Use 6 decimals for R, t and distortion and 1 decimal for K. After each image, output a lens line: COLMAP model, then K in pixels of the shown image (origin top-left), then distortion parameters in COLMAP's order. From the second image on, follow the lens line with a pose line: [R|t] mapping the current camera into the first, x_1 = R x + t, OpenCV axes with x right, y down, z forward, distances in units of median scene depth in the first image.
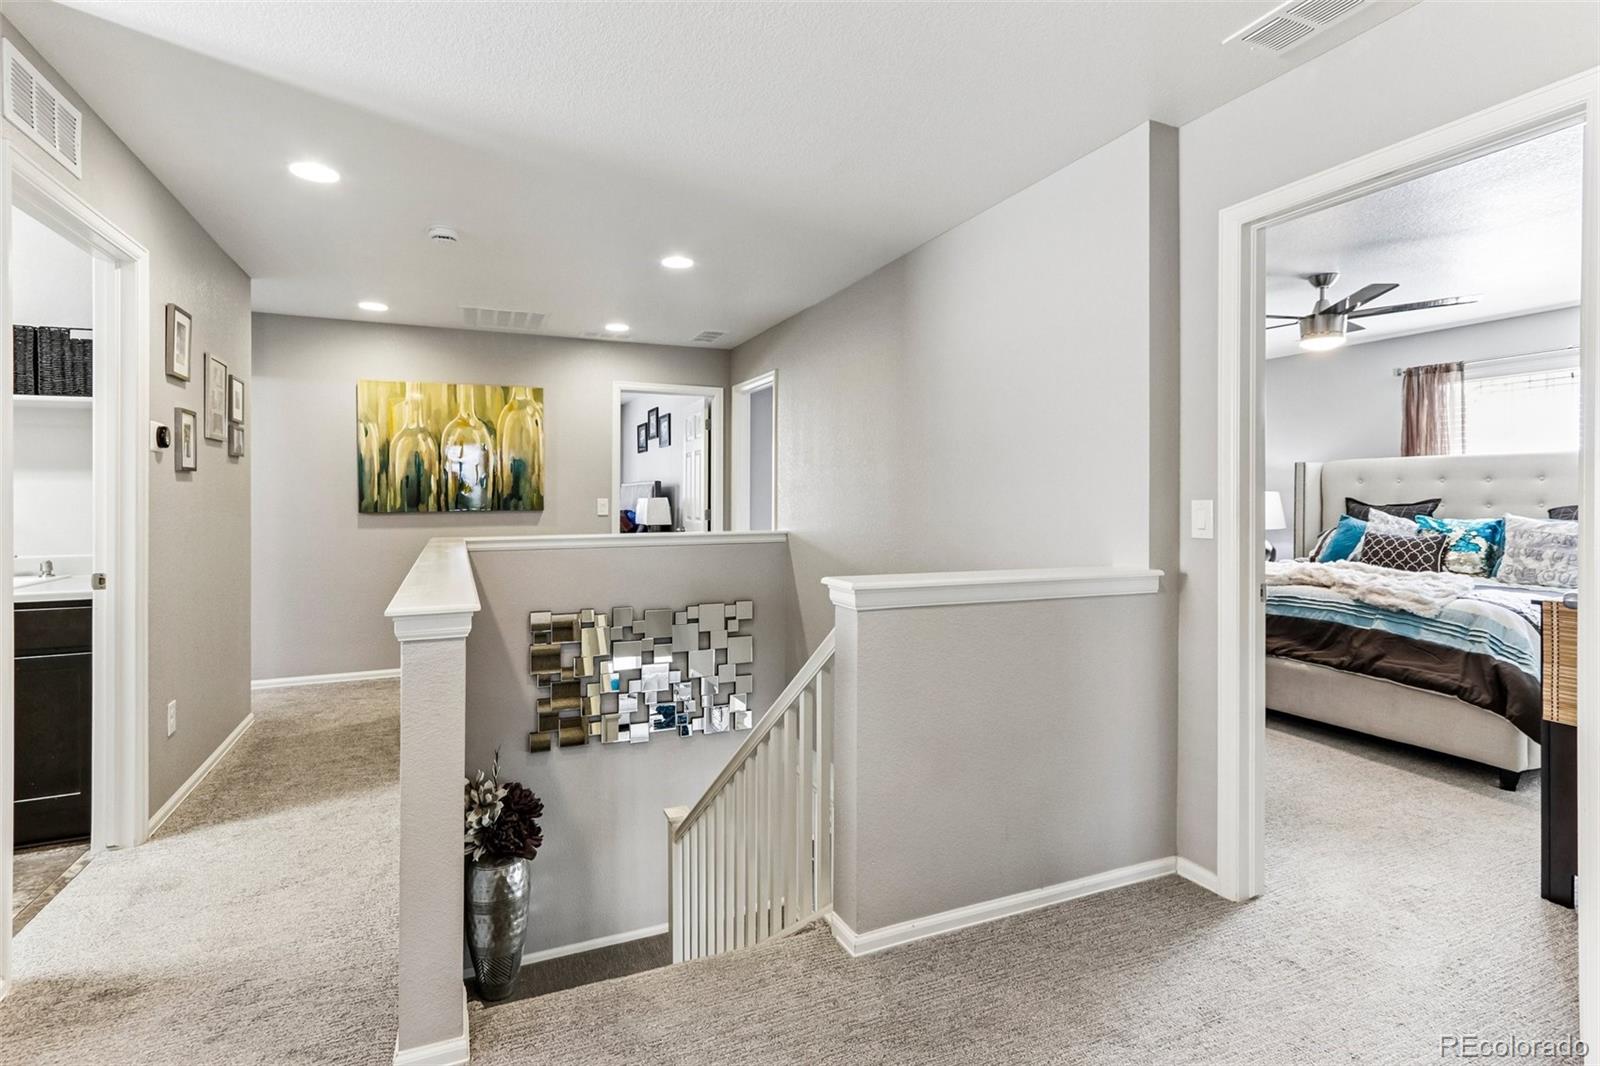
lens RADIAL K [[754.8, 0, 784.7], [0, 754.8, 505.2], [0, 0, 1]] dist [0.000122, 0.001007]
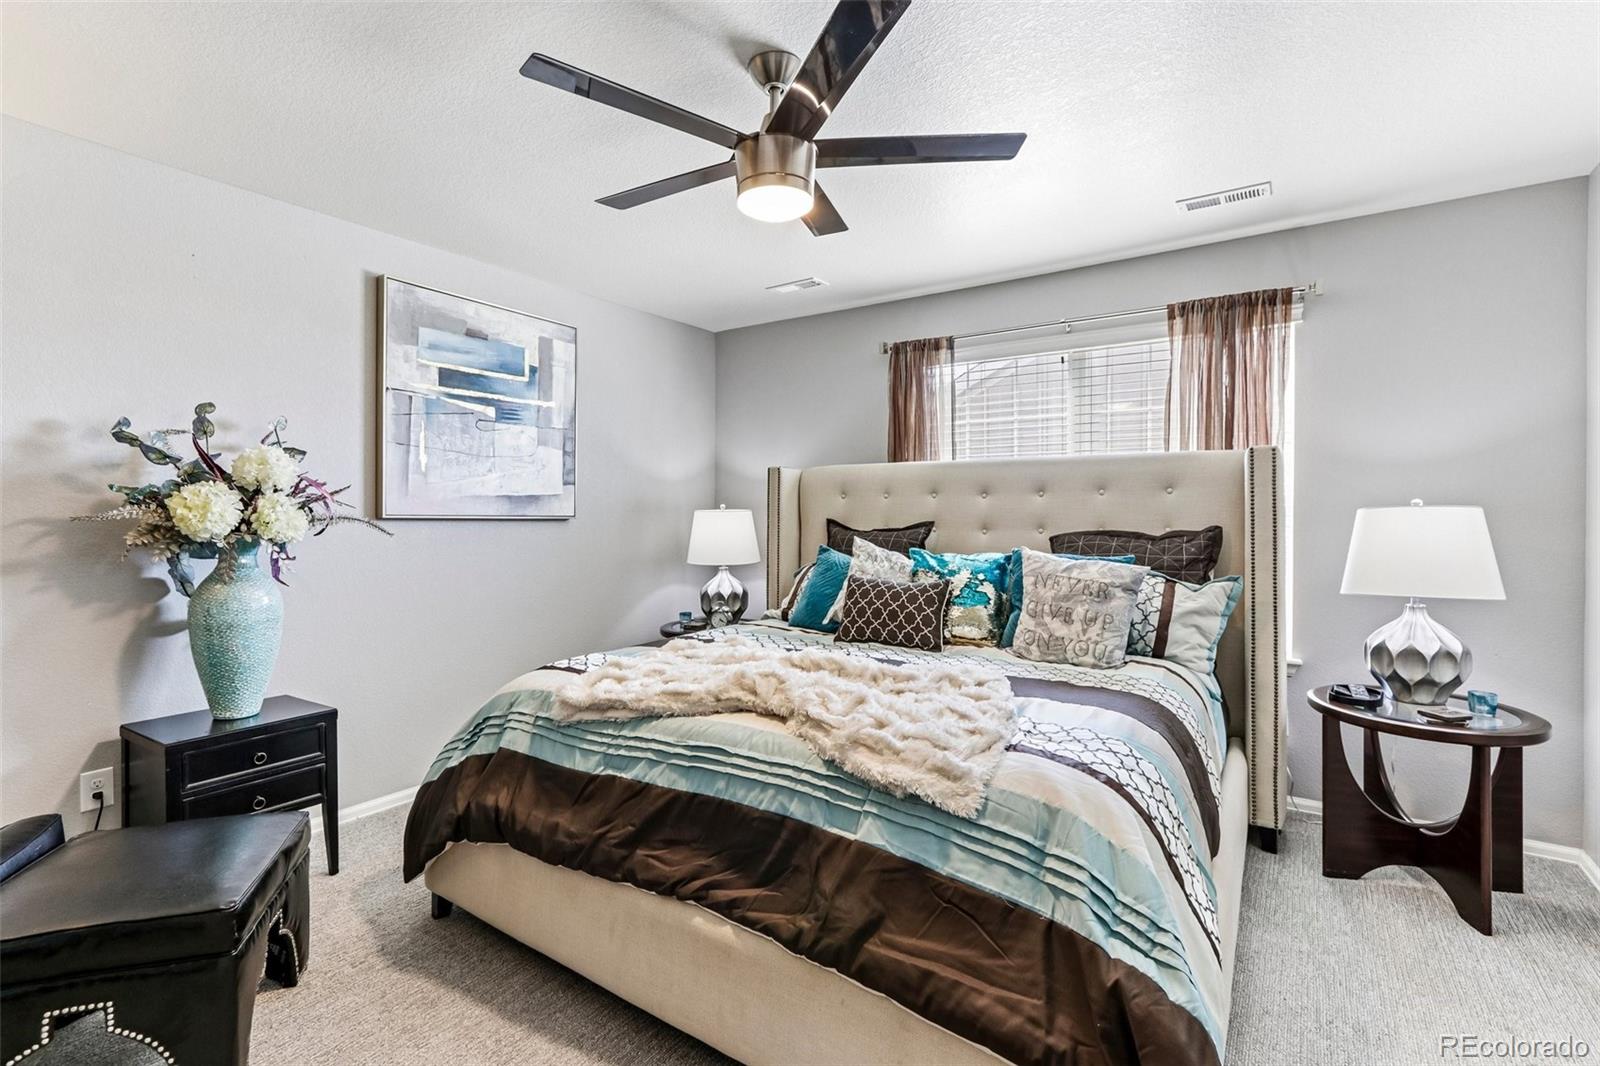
lens RADIAL K [[754.8, 0, 798.4], [0, 754.8, 523.3], [0, 0, 1]] dist [0.000122, 0.001007]
pose [[0.834236, -0.005220, 0.551383, 0.424209], [0.002383, 0.999980, 0.005862, -0.012665], [-0.551403, -0.003577, 0.834232, 0.545688]]
